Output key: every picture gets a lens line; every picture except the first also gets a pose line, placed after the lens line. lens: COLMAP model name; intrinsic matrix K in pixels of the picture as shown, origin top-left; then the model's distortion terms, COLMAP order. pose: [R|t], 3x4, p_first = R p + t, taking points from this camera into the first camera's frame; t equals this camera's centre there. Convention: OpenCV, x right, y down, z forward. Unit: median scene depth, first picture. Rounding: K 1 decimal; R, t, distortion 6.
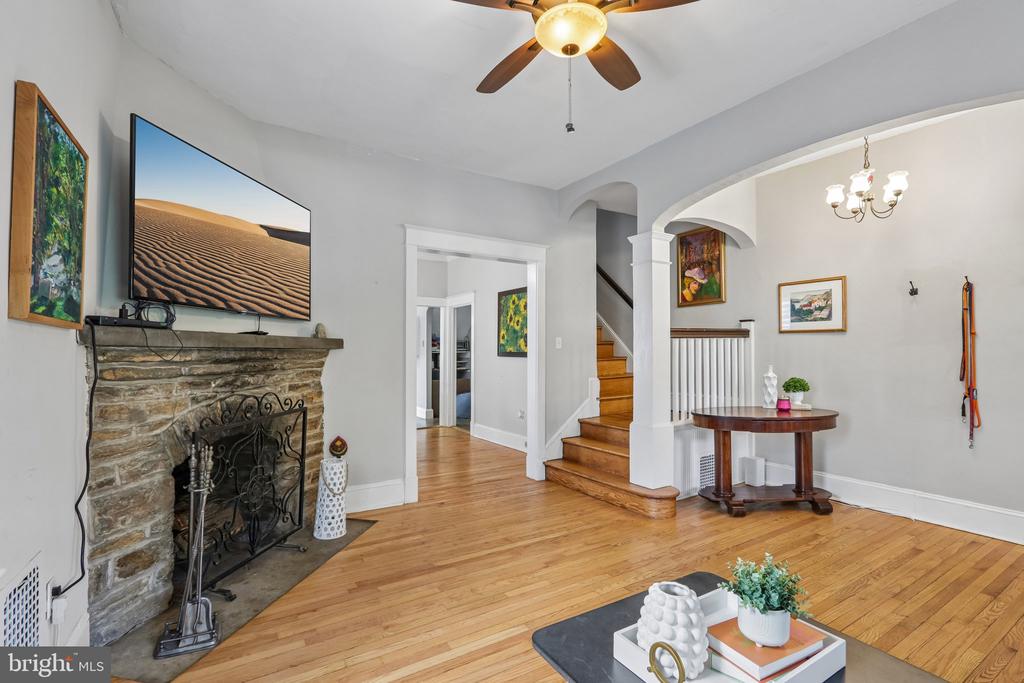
lens RADIAL K [[470.5, 0, 511.0], [0, 470.5, 353.0], [0, 0, 1]] dist [-0.000192, 0.000011]
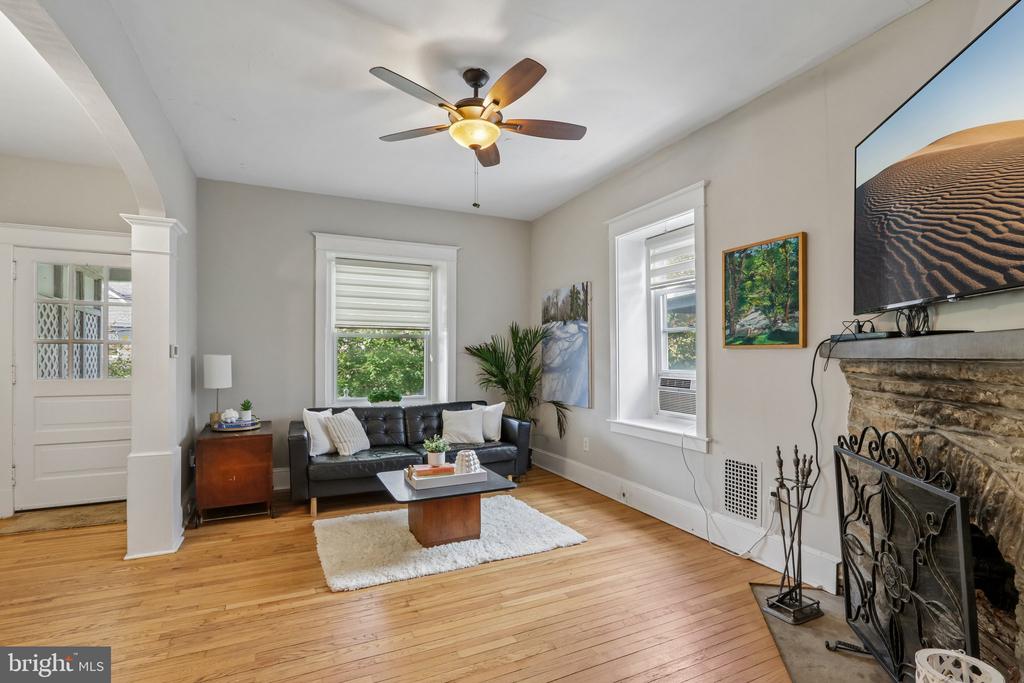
lens RADIAL K [[470.5, 0, 511.0], [0, 470.5, 353.0], [0, 0, 1]] dist [-0.000192, 0.000011]
pose [[-0.994152, 0.003473, 0.107934, -0.082866], [0.002740, 0.999972, -0.006939, -0.014647], [-0.107955, -0.006603, -0.994134, 1.558433]]
